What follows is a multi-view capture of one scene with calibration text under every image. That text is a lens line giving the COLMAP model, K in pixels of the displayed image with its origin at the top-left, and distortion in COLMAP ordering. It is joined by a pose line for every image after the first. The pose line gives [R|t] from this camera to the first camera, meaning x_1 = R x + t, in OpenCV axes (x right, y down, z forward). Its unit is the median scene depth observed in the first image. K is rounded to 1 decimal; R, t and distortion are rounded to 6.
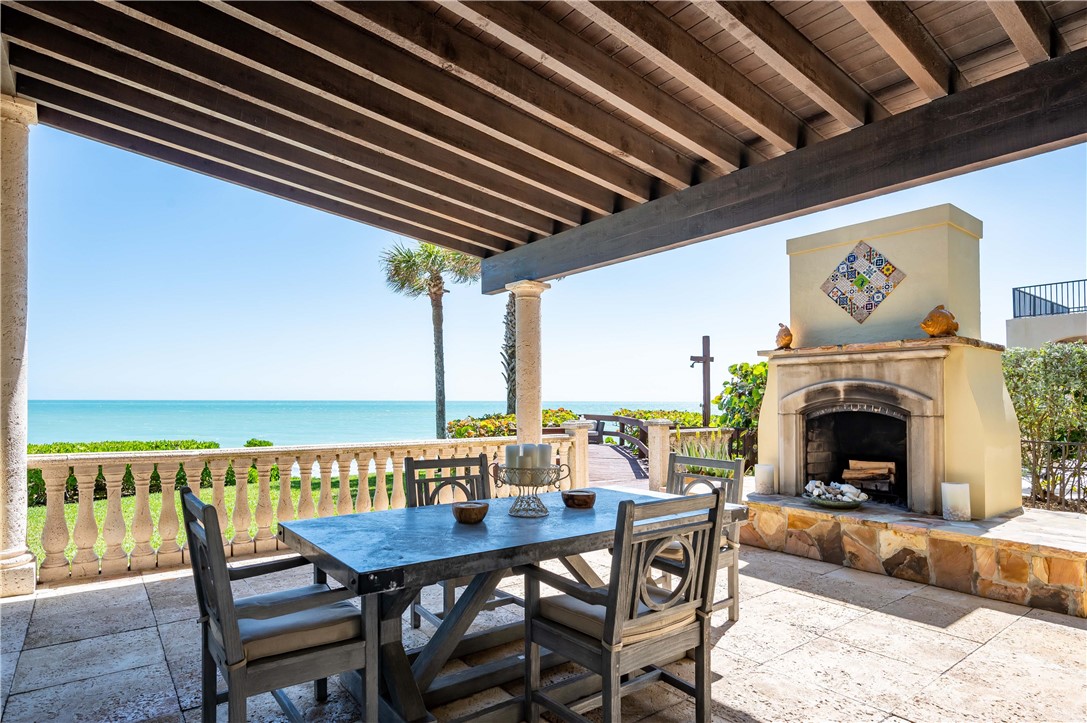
lens RADIAL K [[587.3, 0, 543.2], [0, 587.3, 400.1], [0, 0, 1]] dist [0.001271, 0.000502]
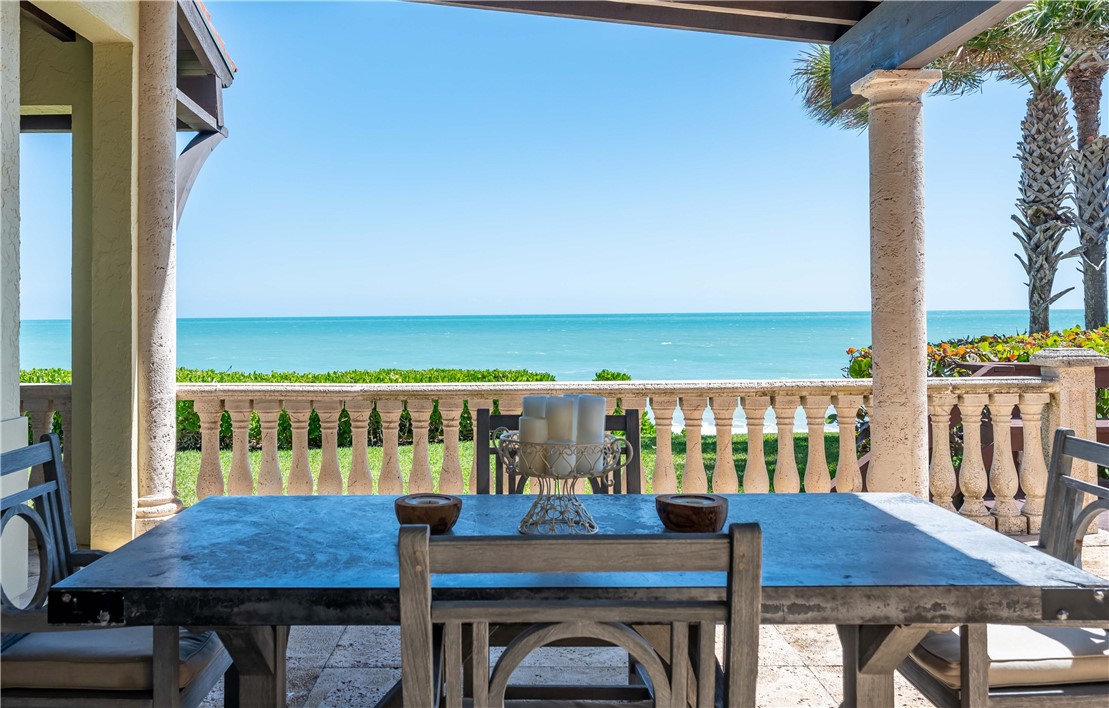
lens RADIAL K [[952.5, 0, 553.1], [0, 952.5, 317.3], [0, 0, 1]] dist [0.012508, 0.000539]
pose [[0.796179, -0.008570, -0.605001, 0.227722], [0.013013, 0.999911, 0.002961, 0.002264], [0.604921, -0.010231, 0.796220, 0.162237]]
